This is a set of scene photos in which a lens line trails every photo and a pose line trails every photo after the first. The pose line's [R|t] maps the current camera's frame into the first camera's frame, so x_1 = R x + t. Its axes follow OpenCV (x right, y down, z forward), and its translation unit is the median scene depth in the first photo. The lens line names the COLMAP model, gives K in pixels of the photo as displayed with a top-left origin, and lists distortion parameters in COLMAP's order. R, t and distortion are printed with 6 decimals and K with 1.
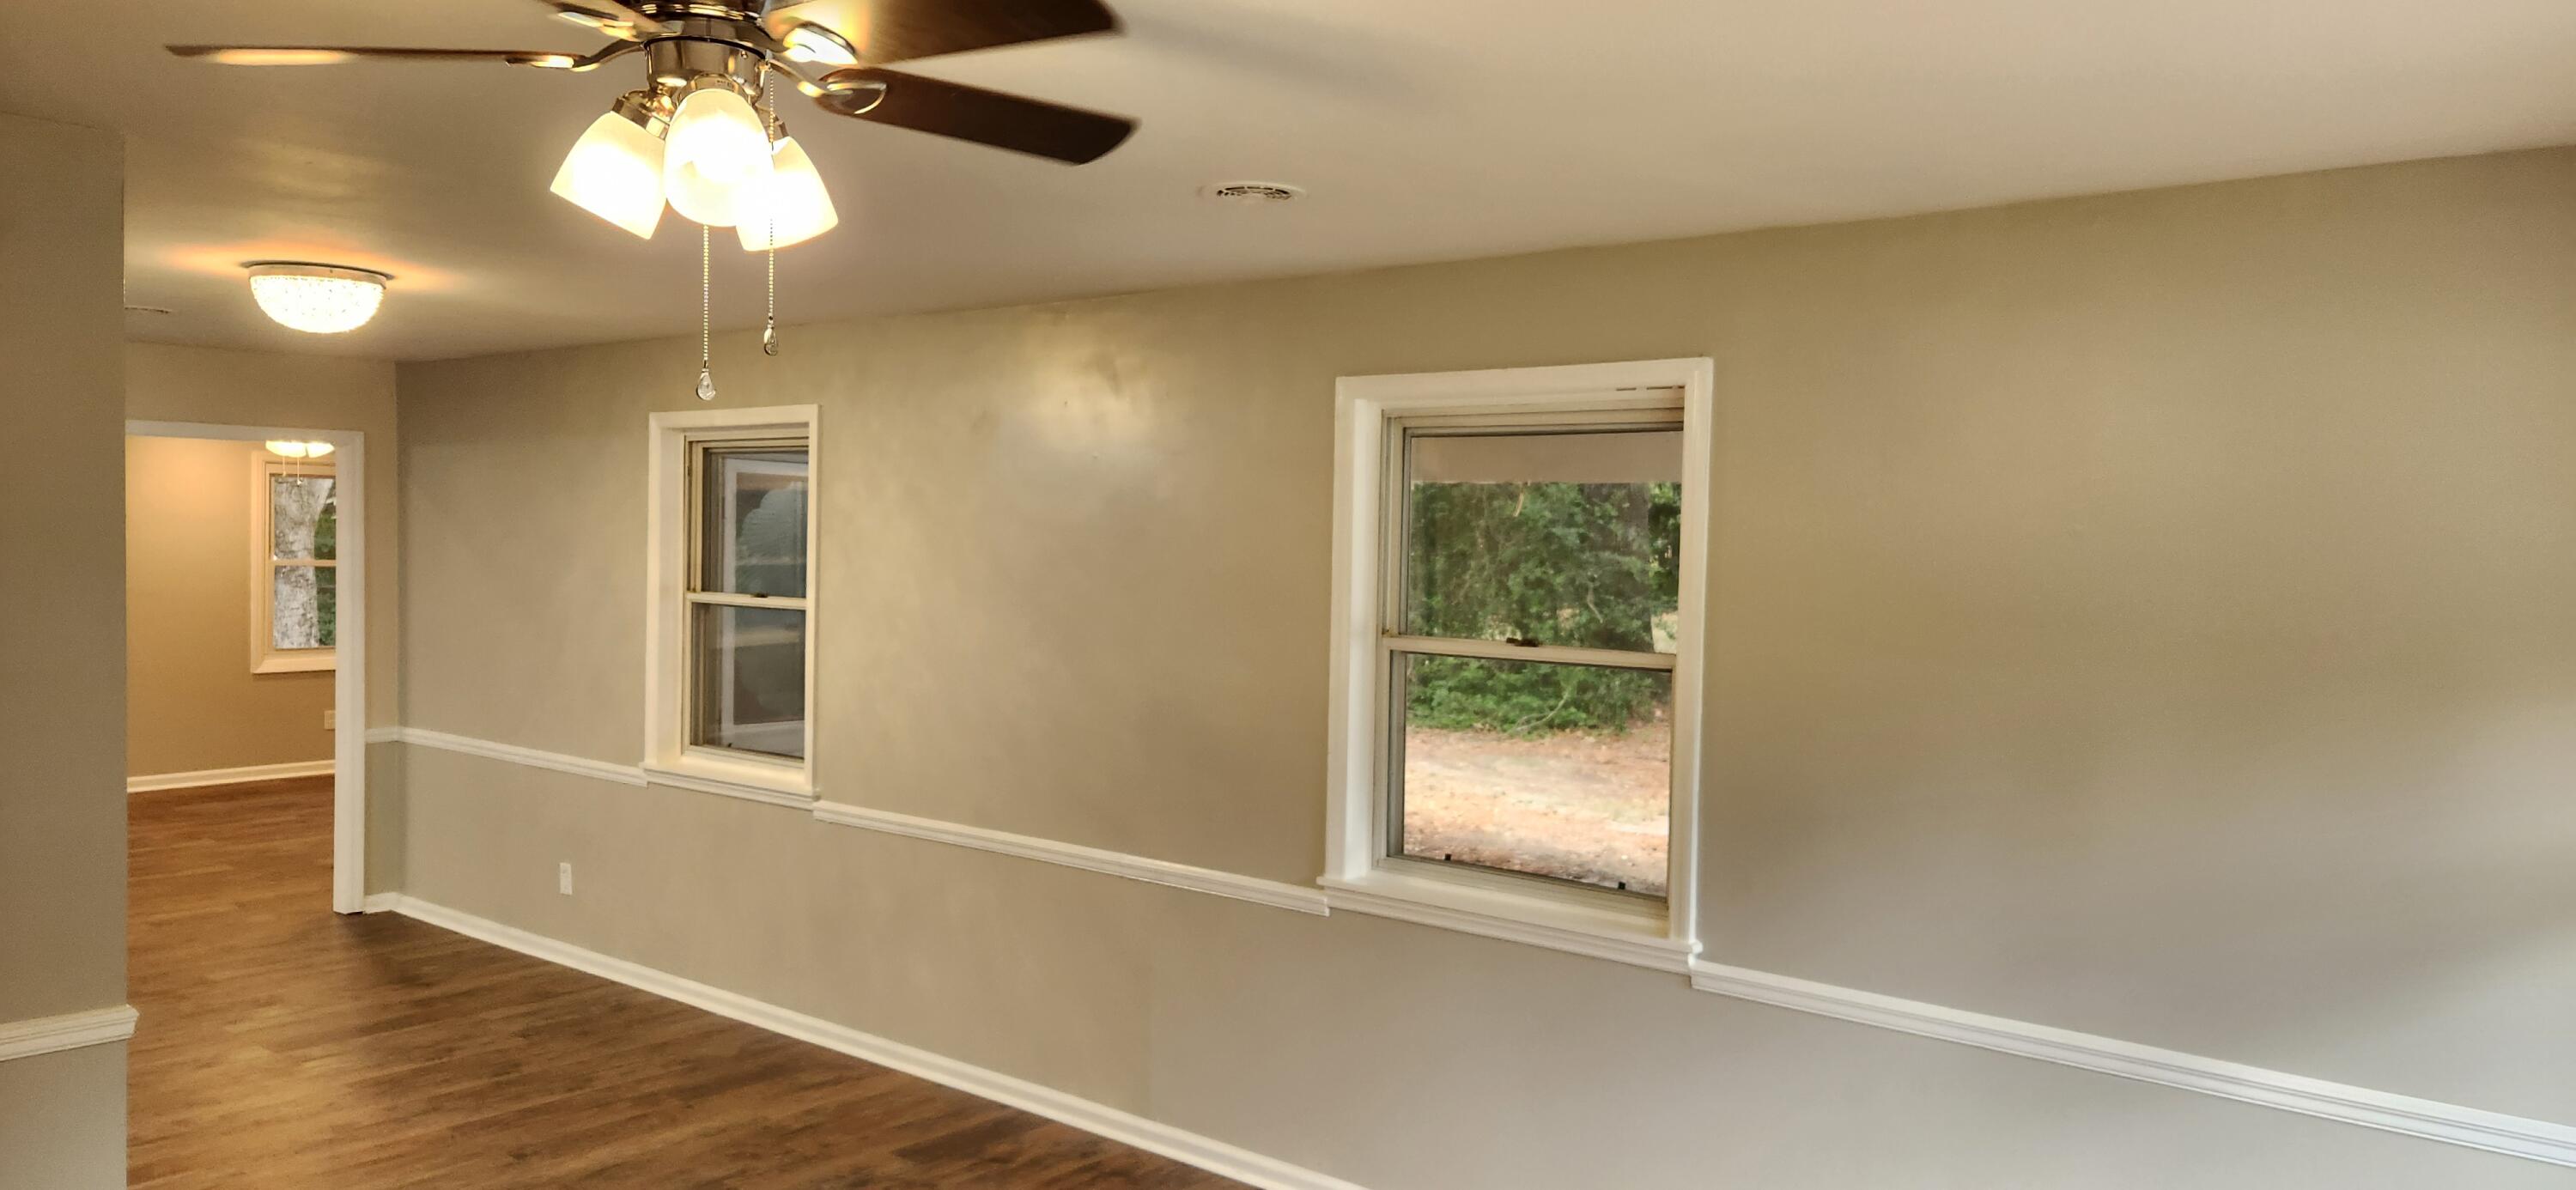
lens RADIAL K [[1715.5, 0, 1278.1], [0, 1715.5, 579.3], [0, 0, 1]] dist [0.071456, -0.056244]
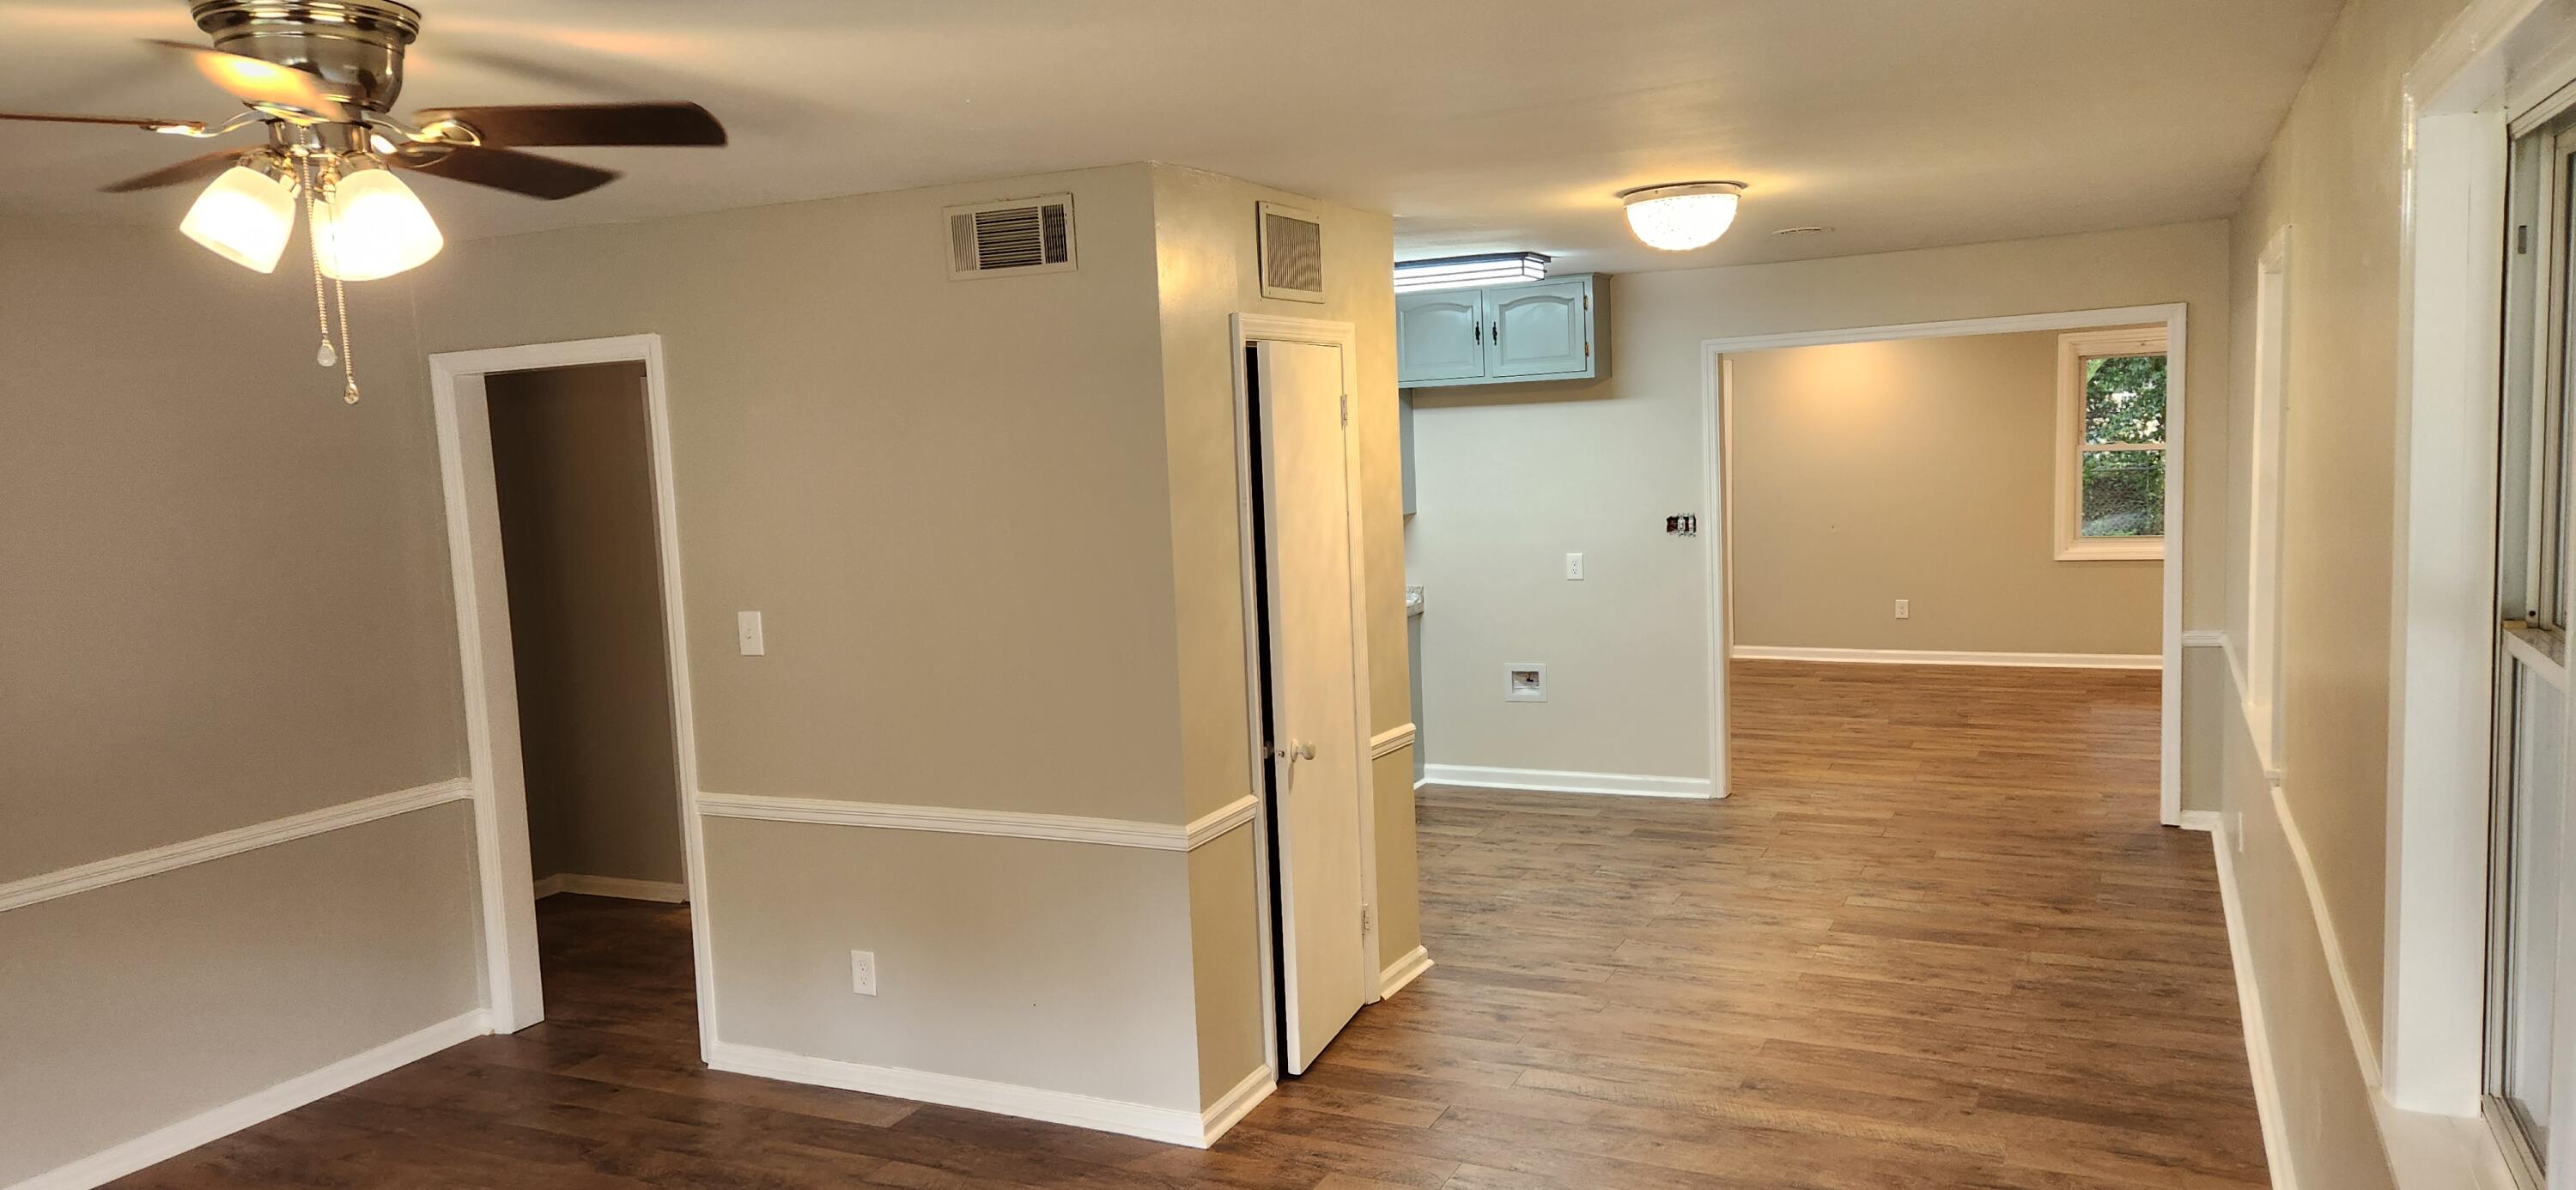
lens RADIAL K [[1715.5, 0, 1280.2], [0, 1715.5, 614.5], [0, 0, 1]] dist [0.071456, -0.056244]
pose [[0.216586, 0.074508, -0.973416, 0.371440], [0.025234, 0.996323, 0.081875, -0.012790], [0.975937, -0.042296, 0.213910, 0.483174]]
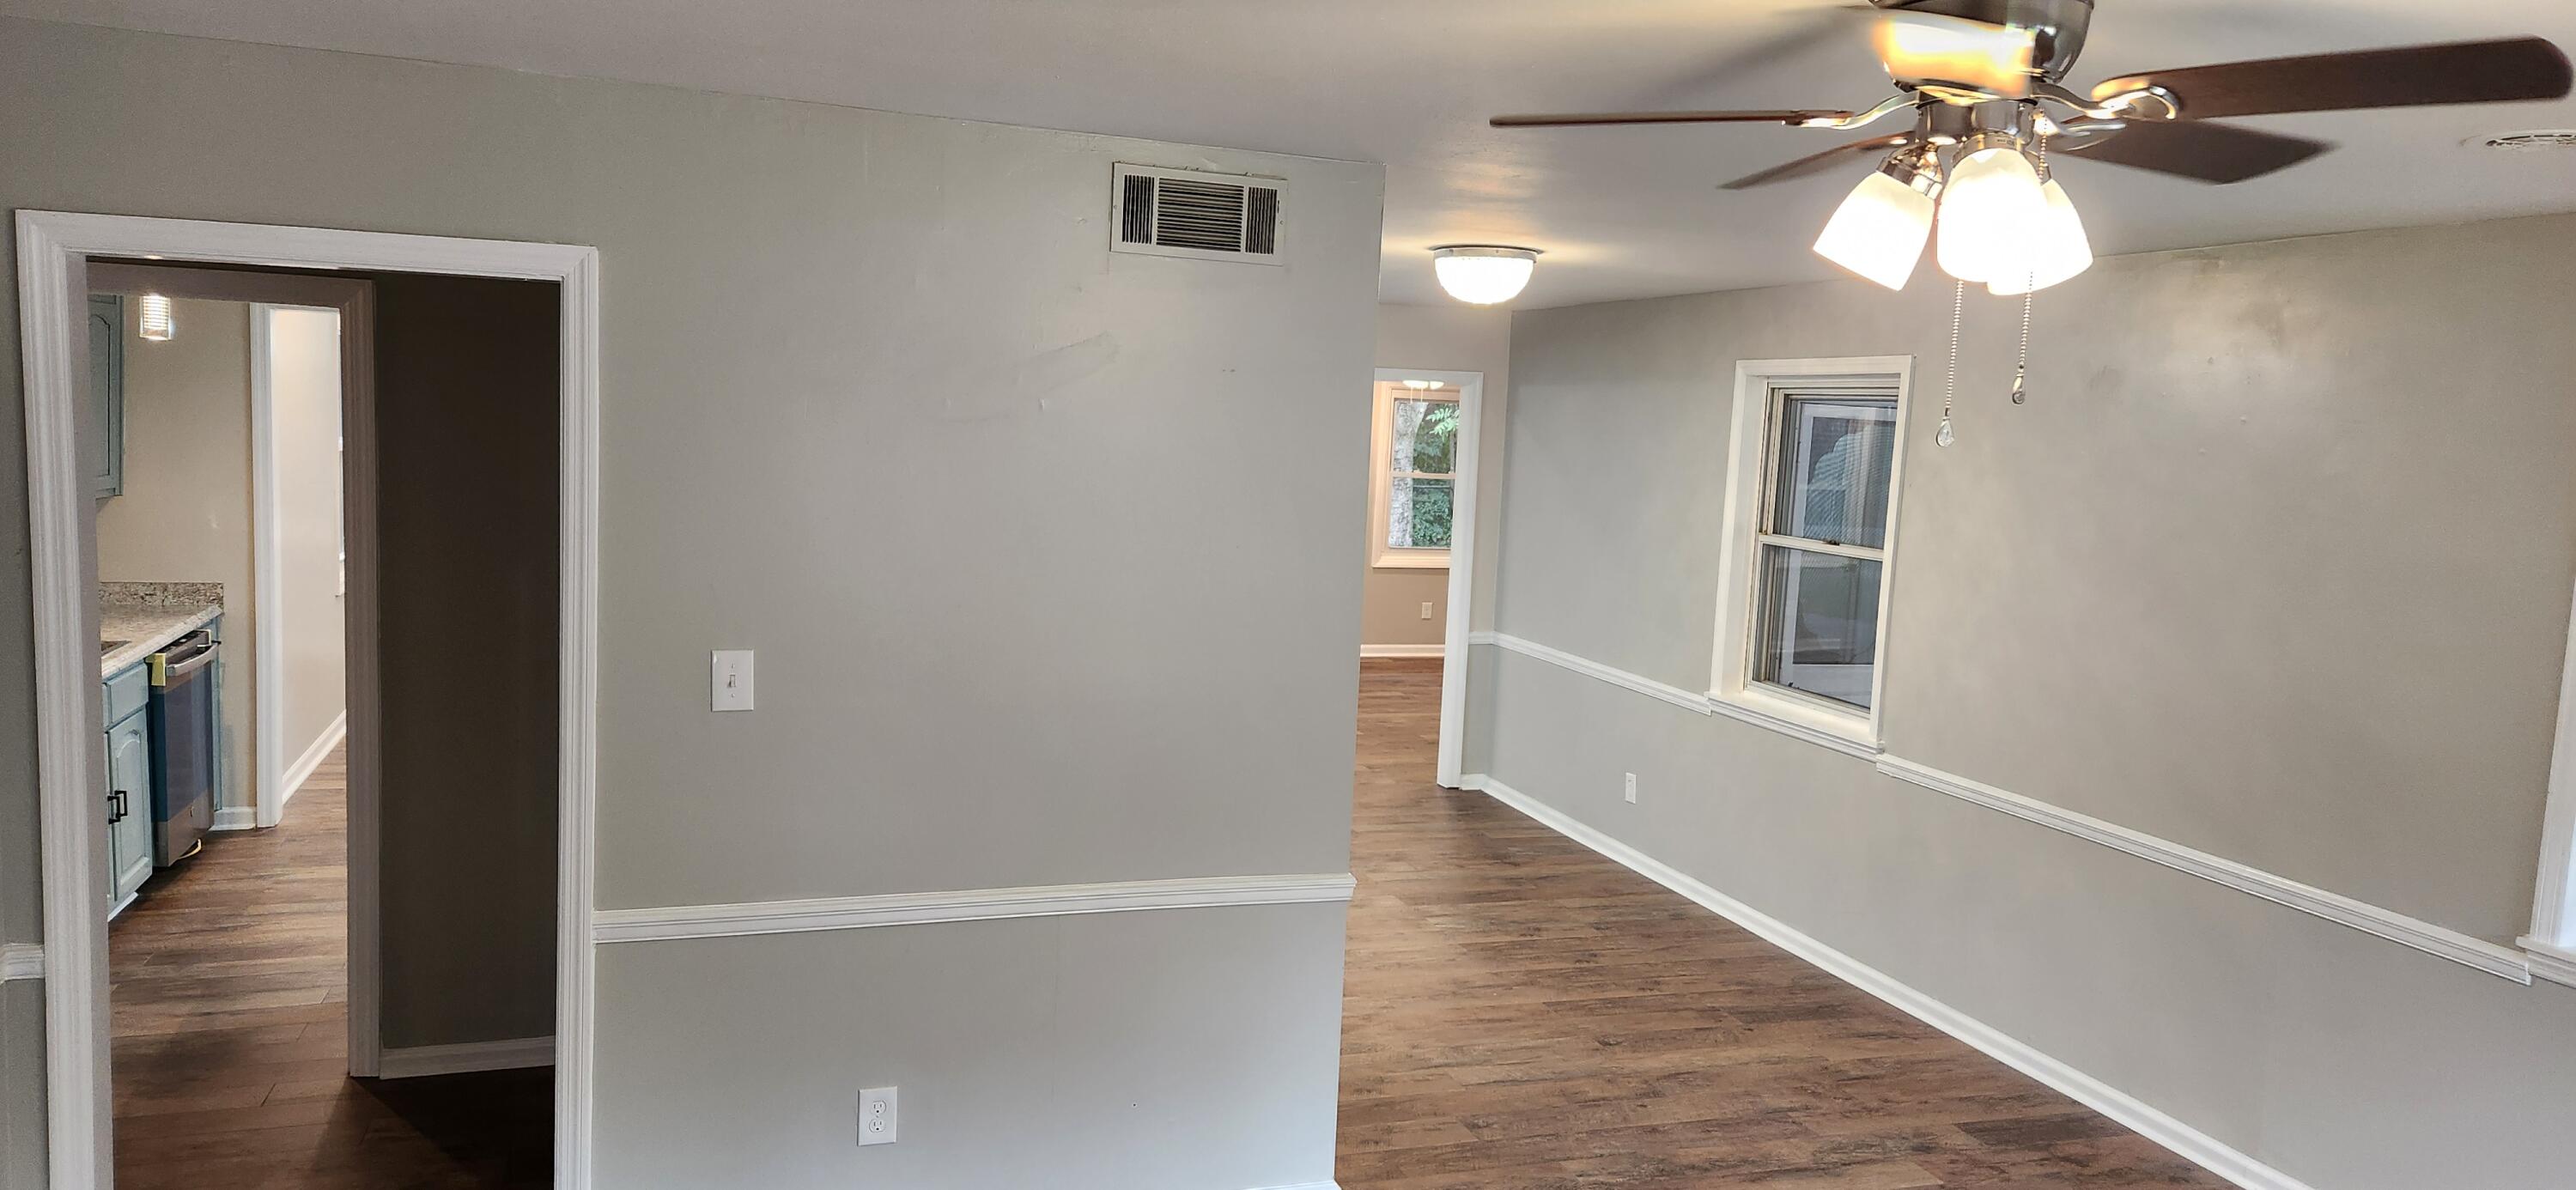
lens RADIAL K [[1715.5, 0, 1301.6], [0, 1715.5, 588.6], [0, 0, 1]] dist [0.071456, -0.056244]
pose [[0.848804, 0.073931, -0.523512, -0.037443], [-0.042608, 0.996520, 0.071646, -0.026161], [0.526987, -0.038508, 0.849000, -0.025532]]
